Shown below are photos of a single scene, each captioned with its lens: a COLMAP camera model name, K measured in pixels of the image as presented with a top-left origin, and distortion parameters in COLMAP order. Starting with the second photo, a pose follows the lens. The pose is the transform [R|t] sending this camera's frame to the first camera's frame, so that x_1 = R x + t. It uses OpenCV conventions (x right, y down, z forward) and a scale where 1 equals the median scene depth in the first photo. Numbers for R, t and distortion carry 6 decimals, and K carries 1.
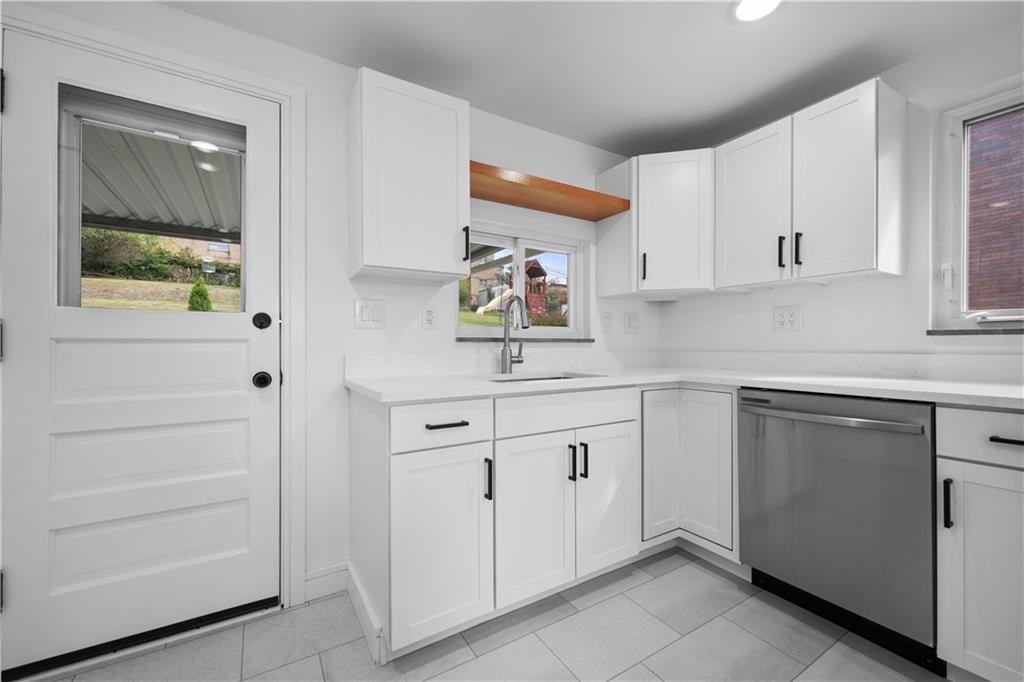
lens RADIAL K [[415.8, 0, 512.0], [0, 415.8, 341.0], [0, 0, 1]] dist [0.009730, 0.000083]
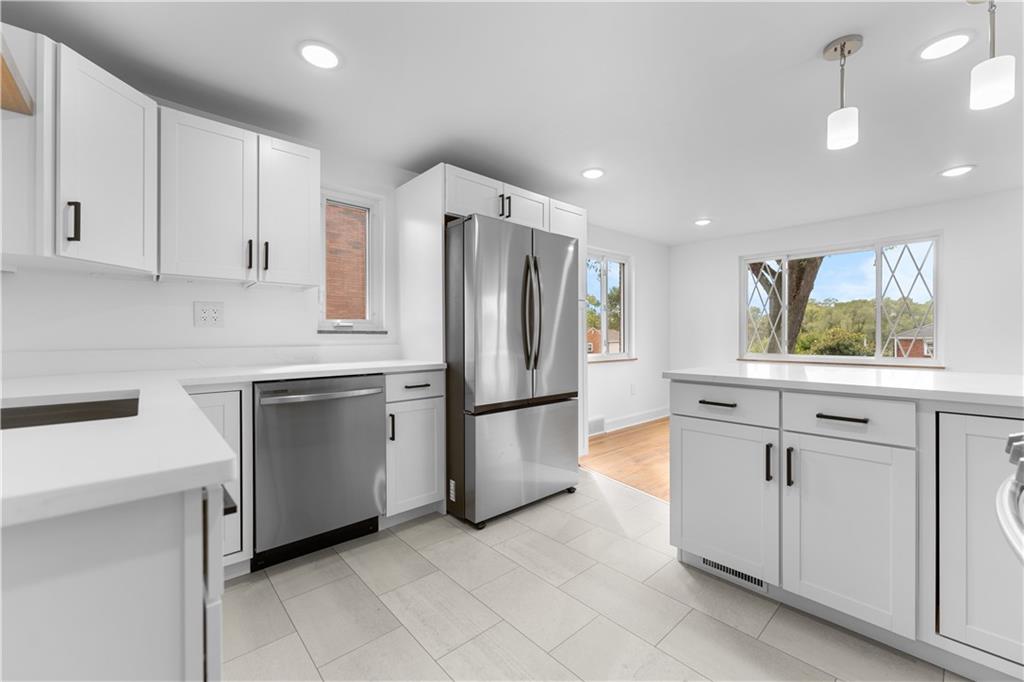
lens RADIAL K [[413.9, 0, 511.4], [0, 413.9, 335.4], [0, 0, 1]] dist [0.000973, 0.000115]
pose [[-0.180103, 0.011511, 0.983580, -0.574334], [0.005353, 0.999928, -0.010723, 0.012083], [-0.983633, 0.003334, -0.180152, 0.581970]]
